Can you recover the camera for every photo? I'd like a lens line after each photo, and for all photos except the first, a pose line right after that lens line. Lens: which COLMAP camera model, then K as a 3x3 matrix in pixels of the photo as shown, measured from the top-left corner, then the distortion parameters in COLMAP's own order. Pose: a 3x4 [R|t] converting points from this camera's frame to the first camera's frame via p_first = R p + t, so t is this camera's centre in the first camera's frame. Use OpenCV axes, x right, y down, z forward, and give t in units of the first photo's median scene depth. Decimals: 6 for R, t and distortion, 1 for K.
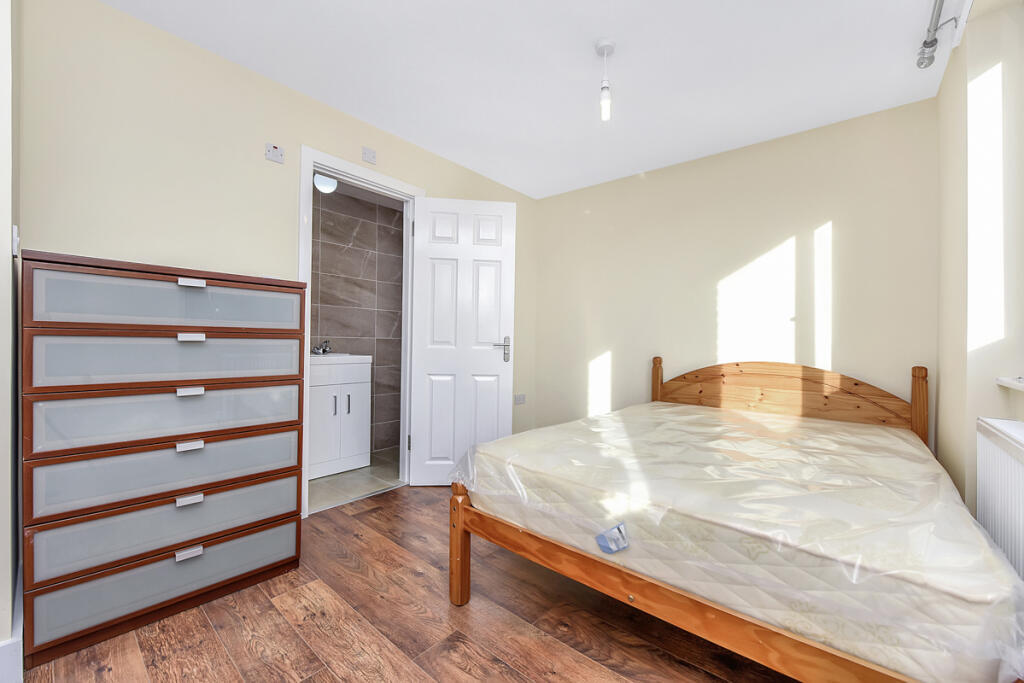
lens RADIAL K [[412.2, 0, 509.9], [0, 412.2, 339.6], [0, 0, 1]] dist [-0.012863, -0.000185]
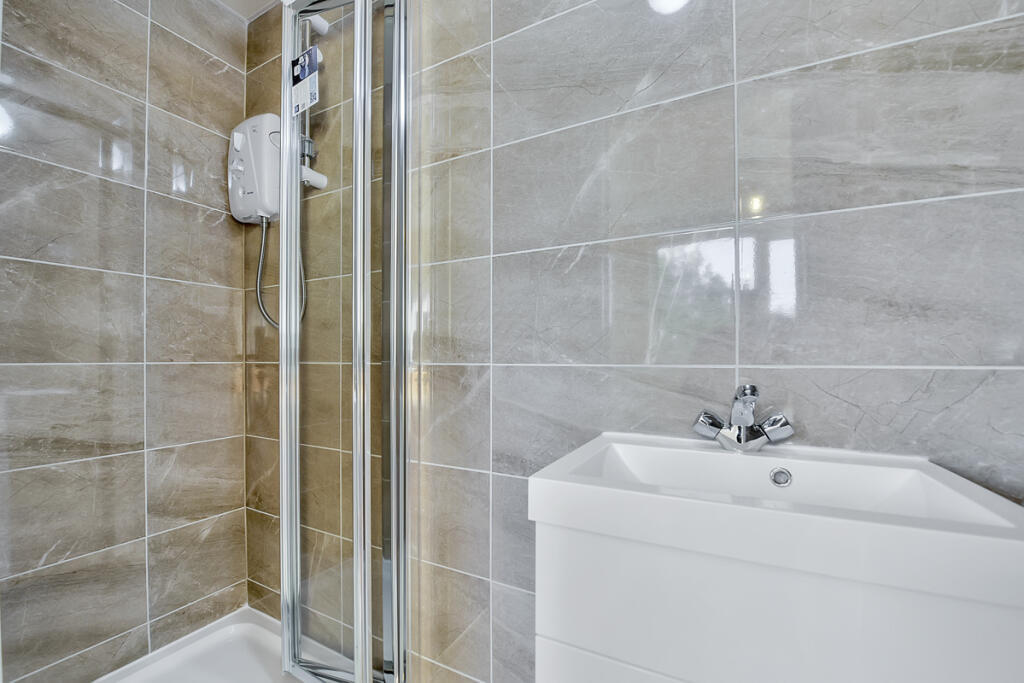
lens RADIAL K [[412.2, 0, 512.8], [0, 412.2, 347.6], [0, 0, 1]] dist [-0.012863, -0.000185]
pose [[0.221492, -0.020913, -0.974938, -0.262249], [0.005009, 0.999781, -0.020308, -0.012498], [0.975149, -0.000385, 0.221549, 0.794448]]
